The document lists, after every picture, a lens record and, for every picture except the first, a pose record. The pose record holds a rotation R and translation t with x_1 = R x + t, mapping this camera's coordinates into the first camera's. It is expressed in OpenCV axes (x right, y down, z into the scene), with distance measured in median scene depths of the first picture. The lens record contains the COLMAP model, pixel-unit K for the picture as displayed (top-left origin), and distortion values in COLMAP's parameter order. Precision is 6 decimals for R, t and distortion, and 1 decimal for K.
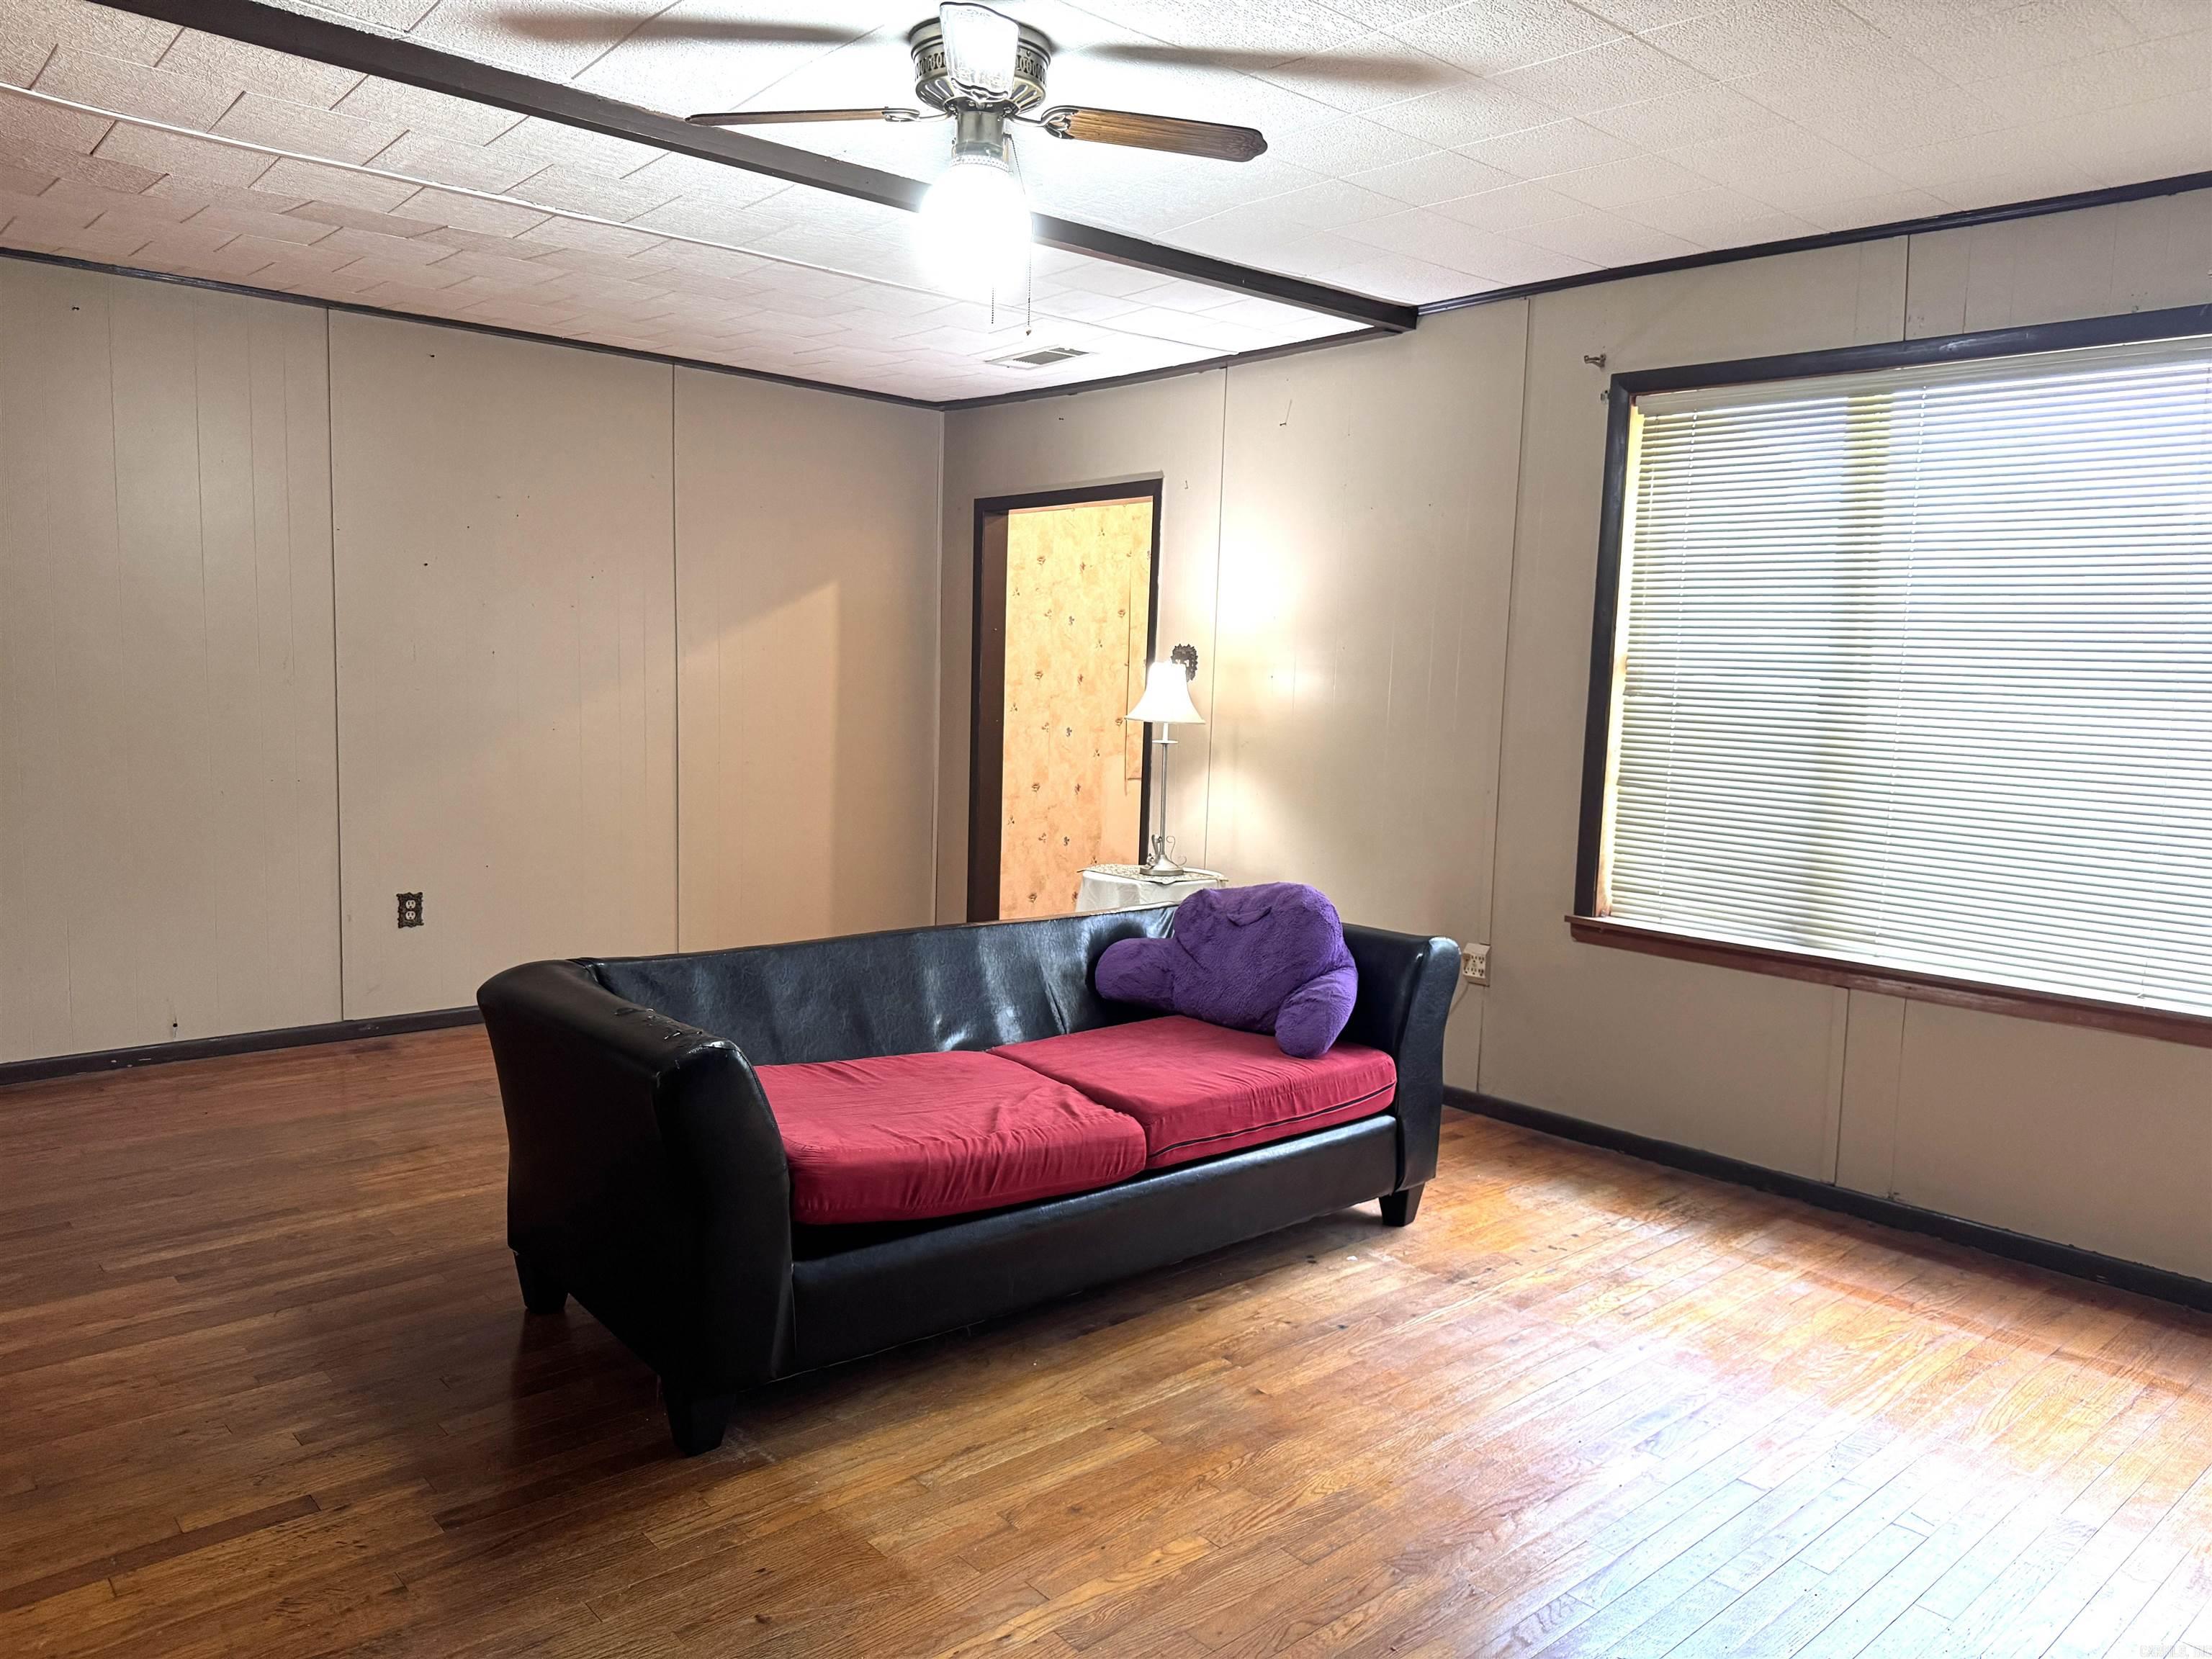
lens RADIAL K [[1538.0, 0, 1106.0], [0, 1538.0, 829.5], [0, 0, 1]] dist [0.076409, -0.119320]
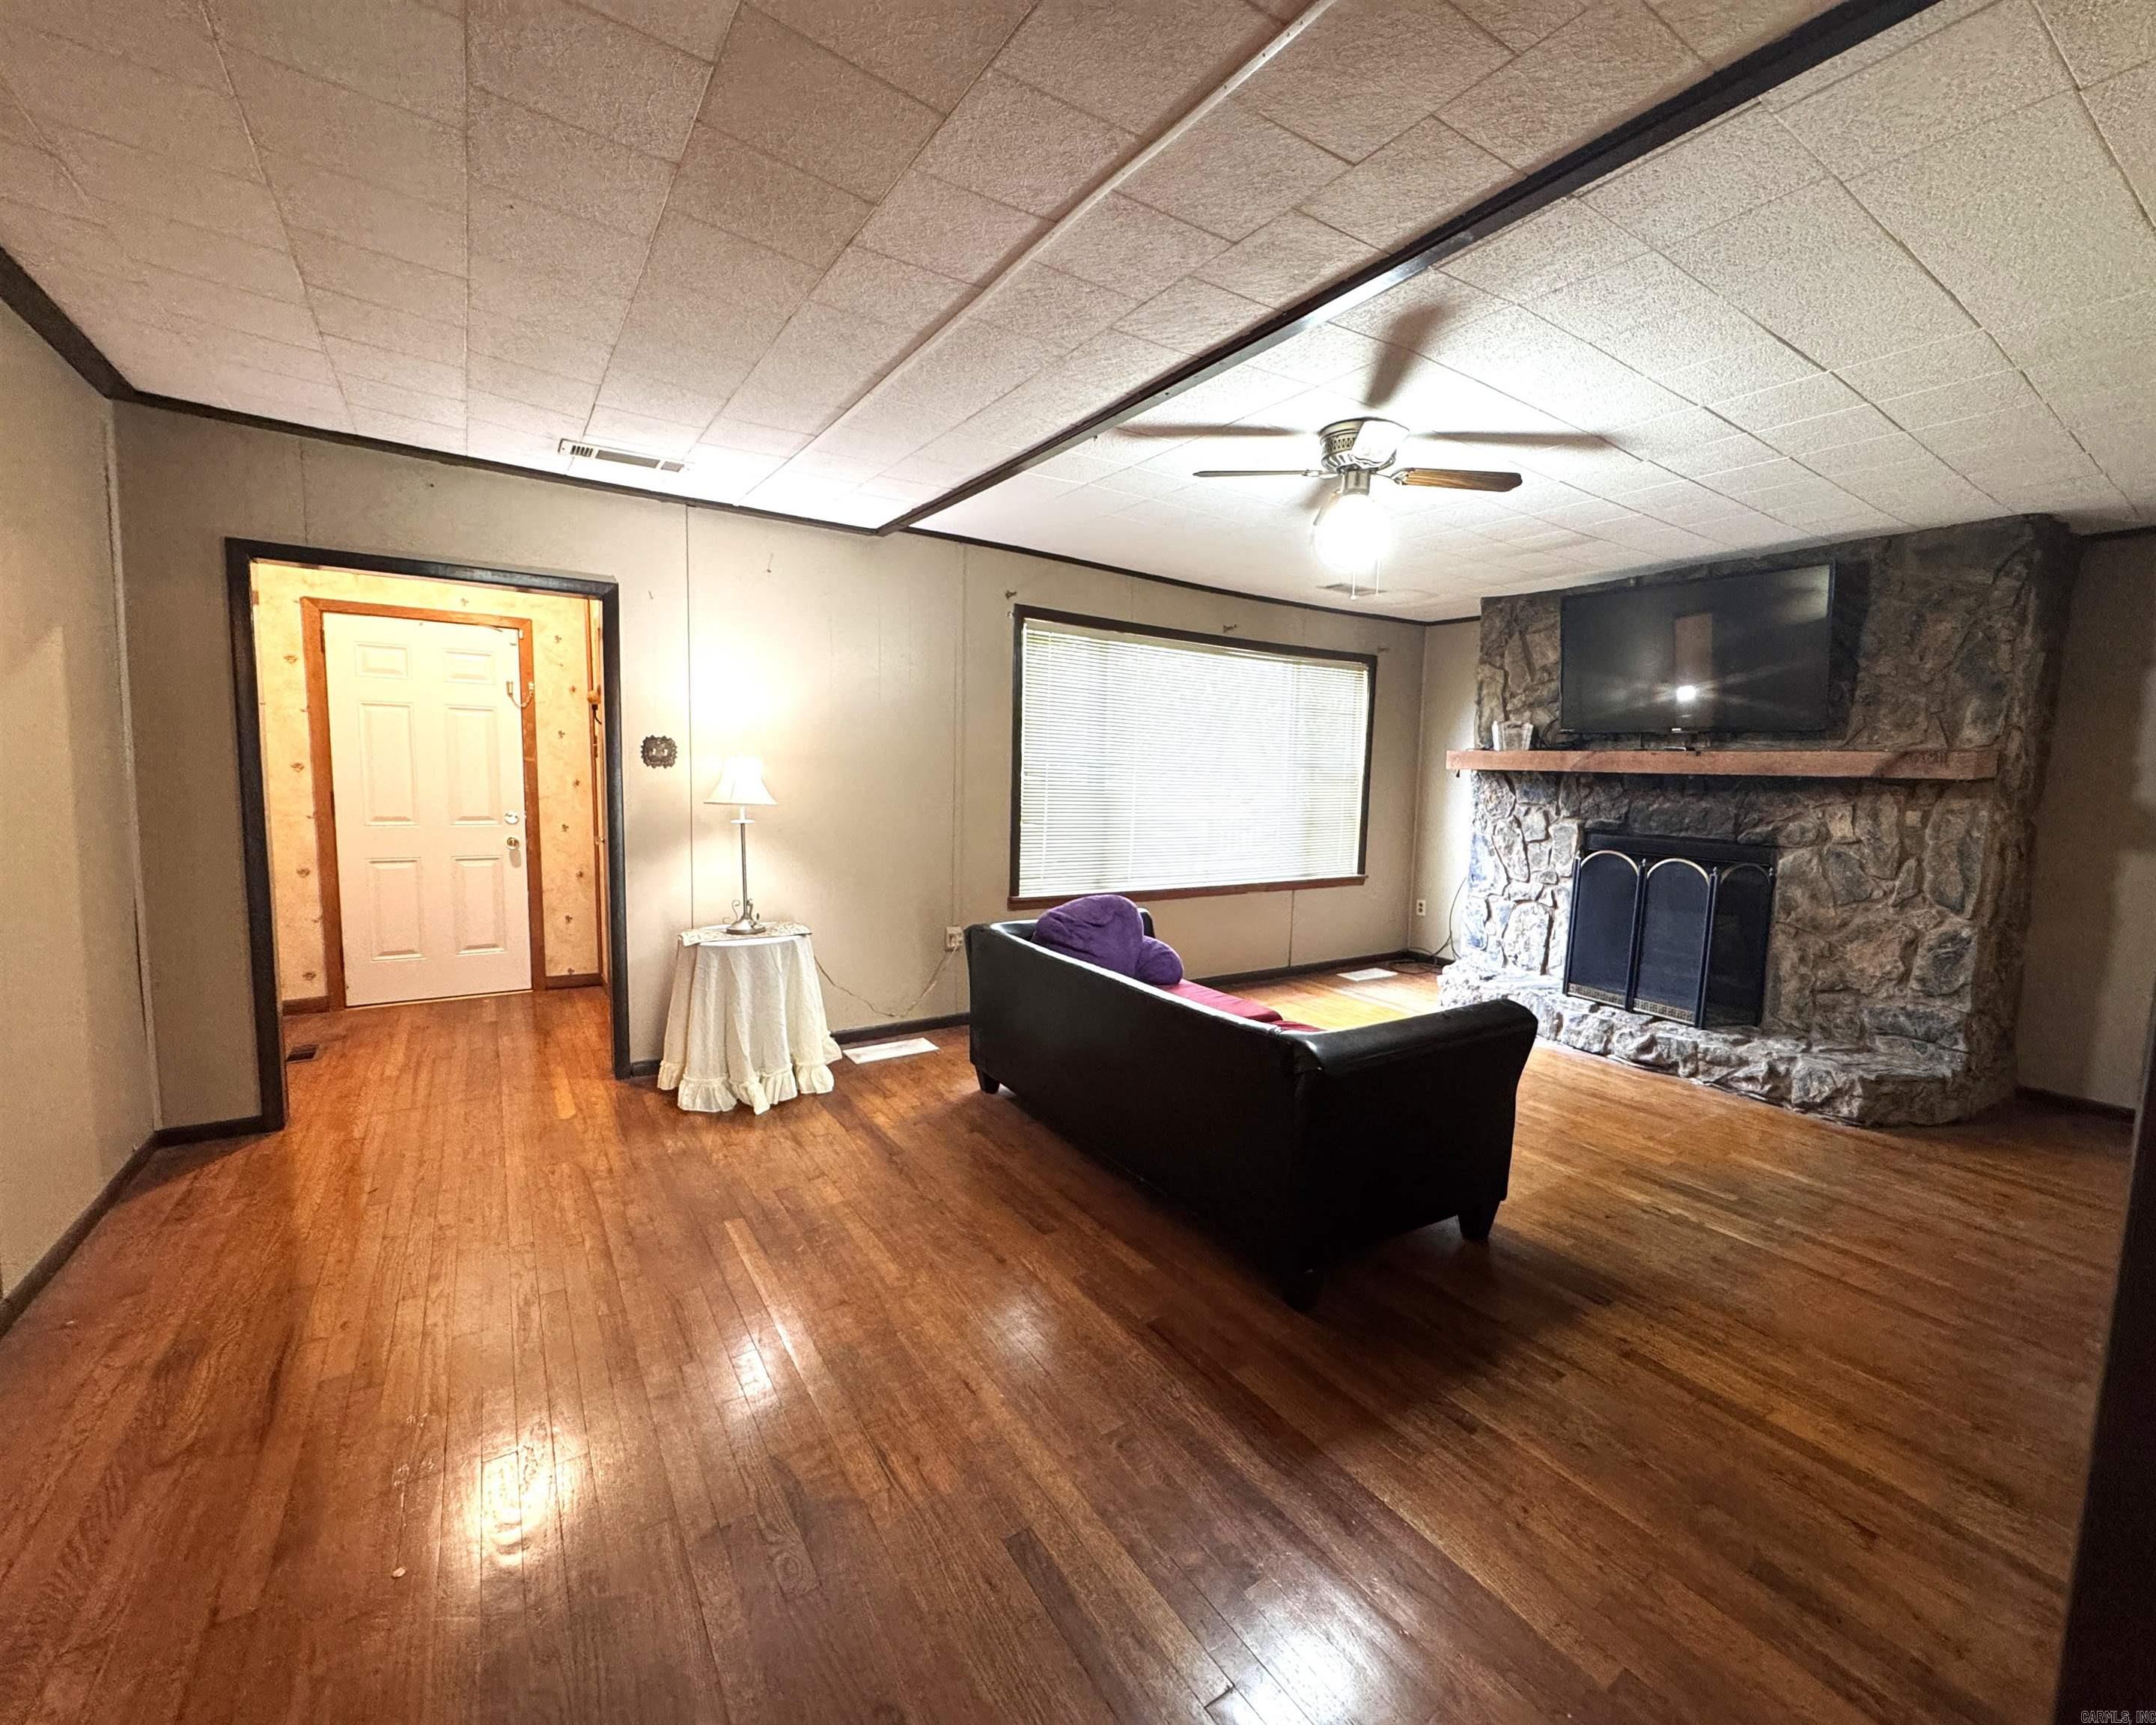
lens RADIAL K [[916.8, 0, 1159.0], [0, 916.8, 863.5], [0, 0, 1]] dist [-0.002864, -0.000099]
pose [[0.097559, -0.126919, 0.987104, -0.824329], [0.077970, 0.989761, 0.119555, -0.111392], [-0.992171, 0.065301, 0.106456, 0.786949]]
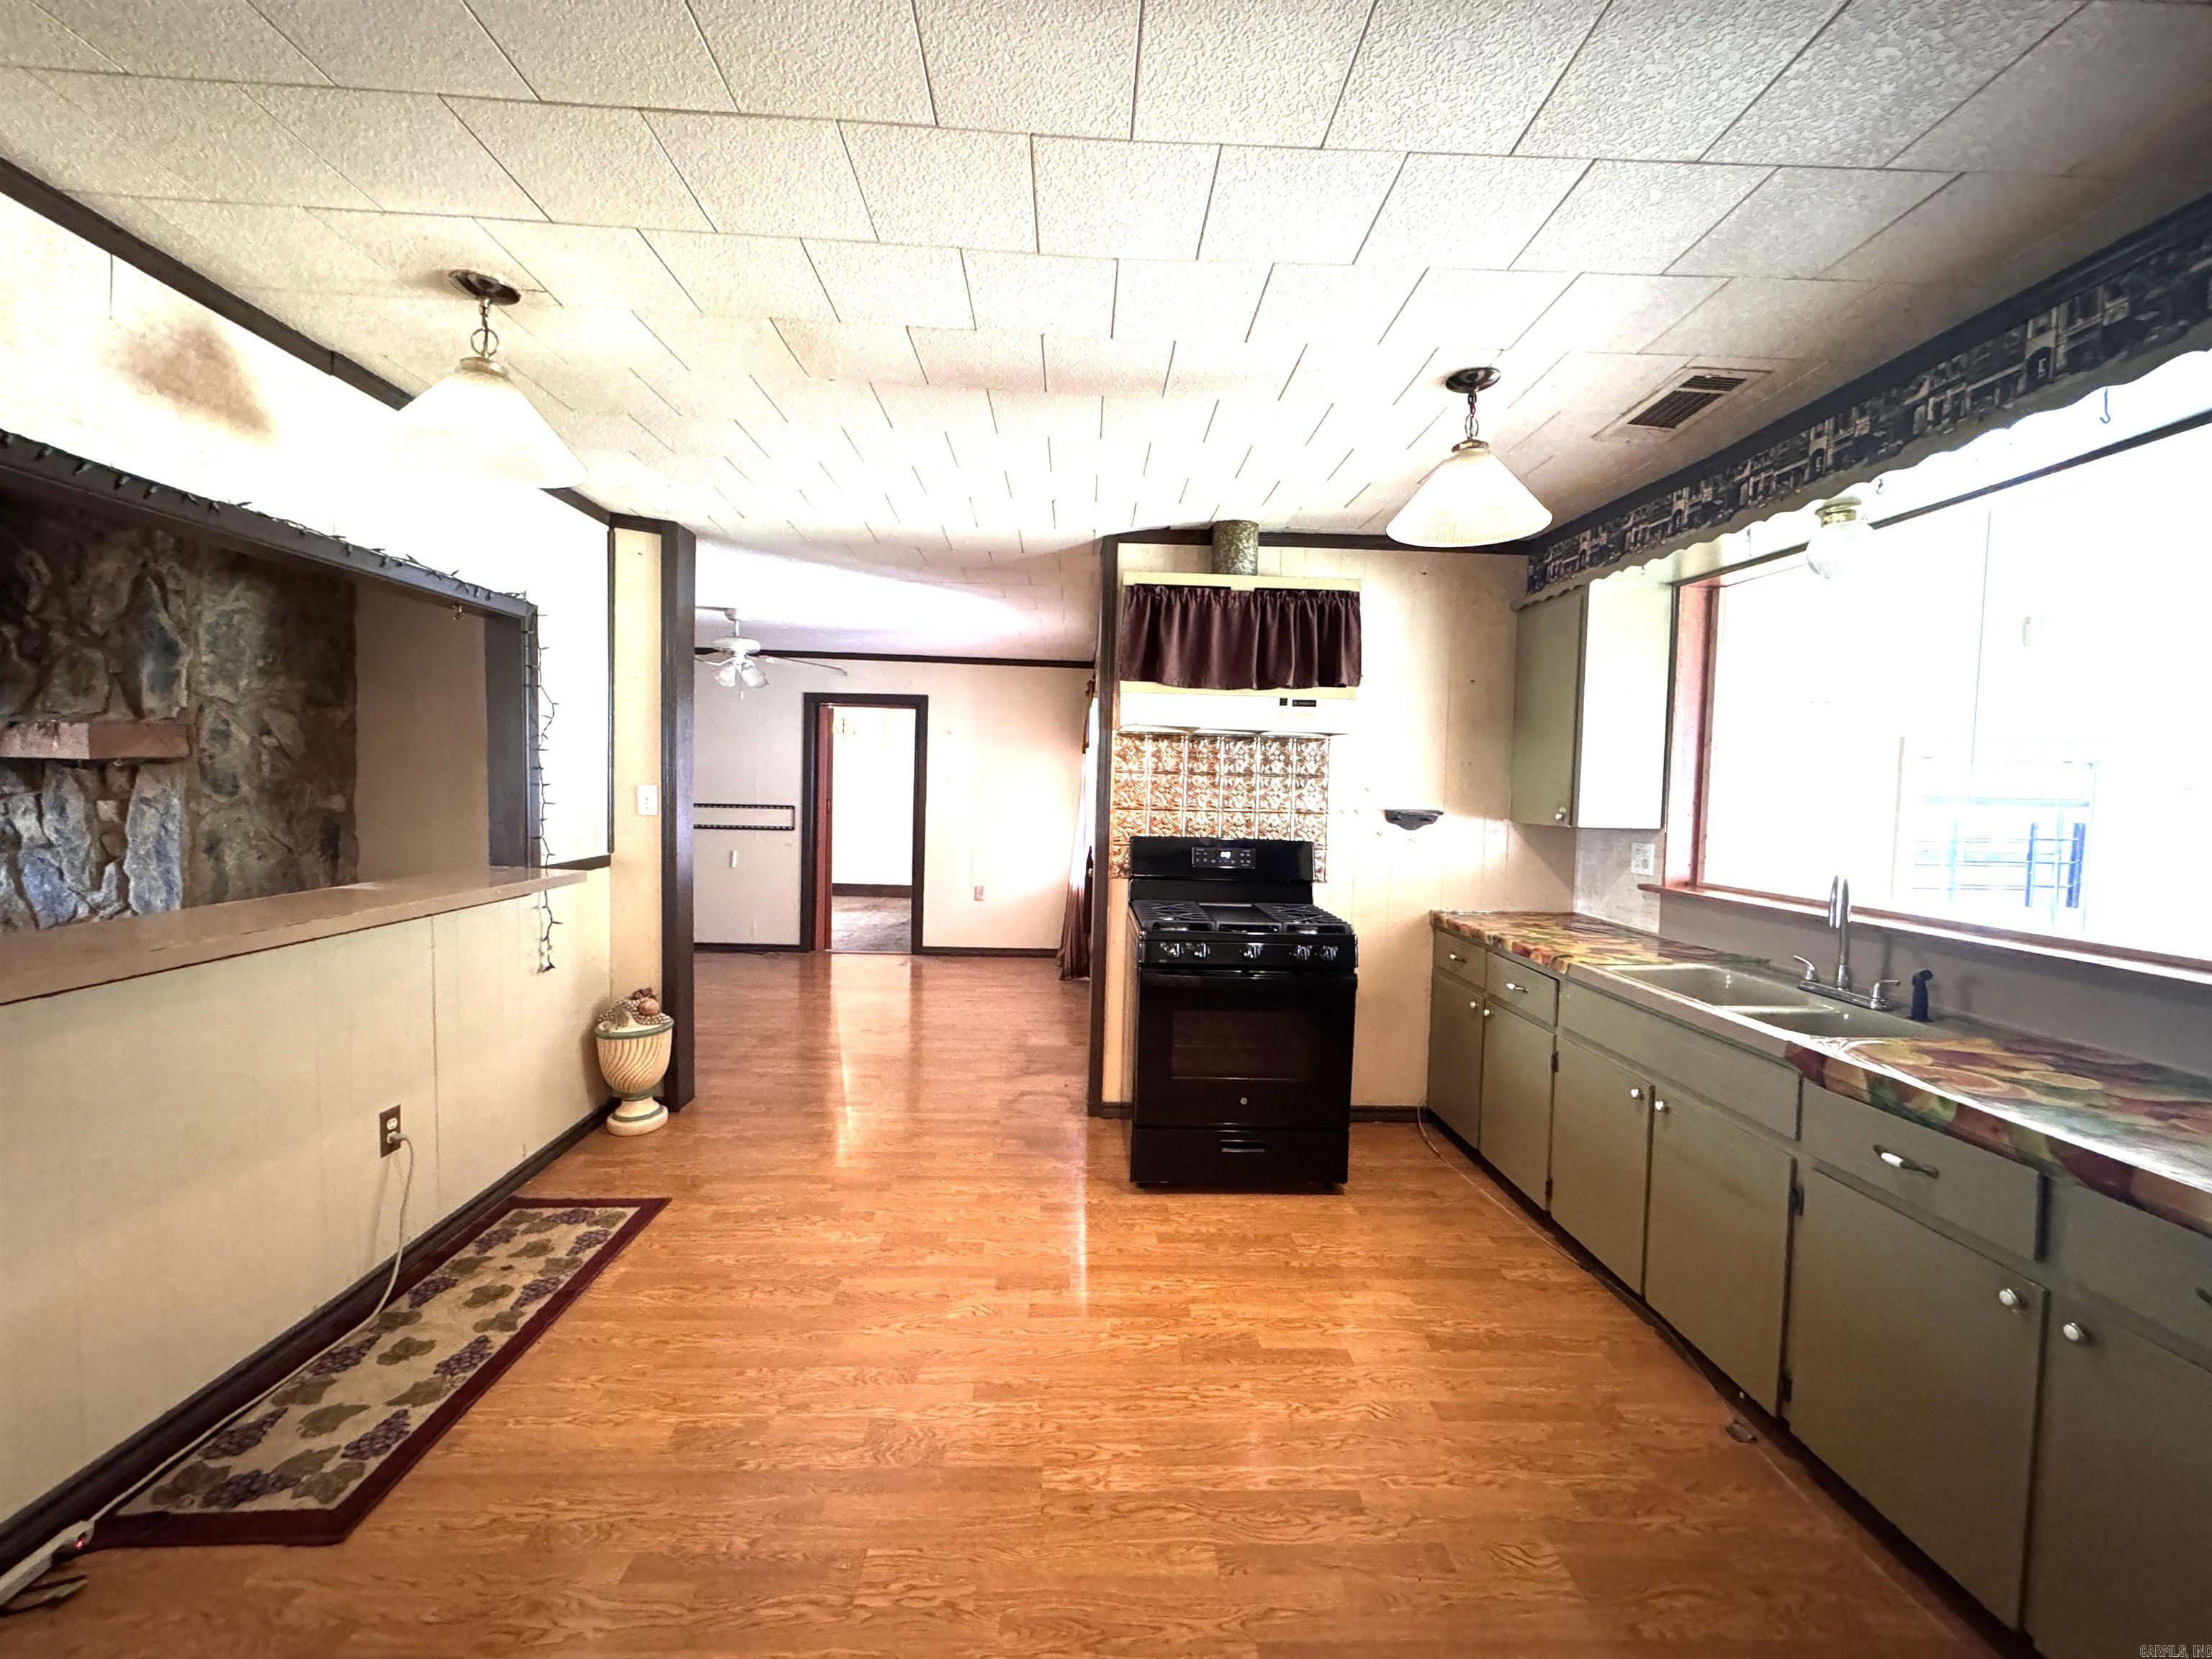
lens RADIAL K [[886.9, 0, 1105.7], [0, 886.9, 828.4], [0, 0, 1]] dist [-0.003741, 0.000154]
pose [[-0.766965, -0.078567, 0.636862, -0.870176], [0.021363, 0.988800, 0.147711, -0.055087], [-0.641334, 0.126894, -0.756696, 0.121027]]
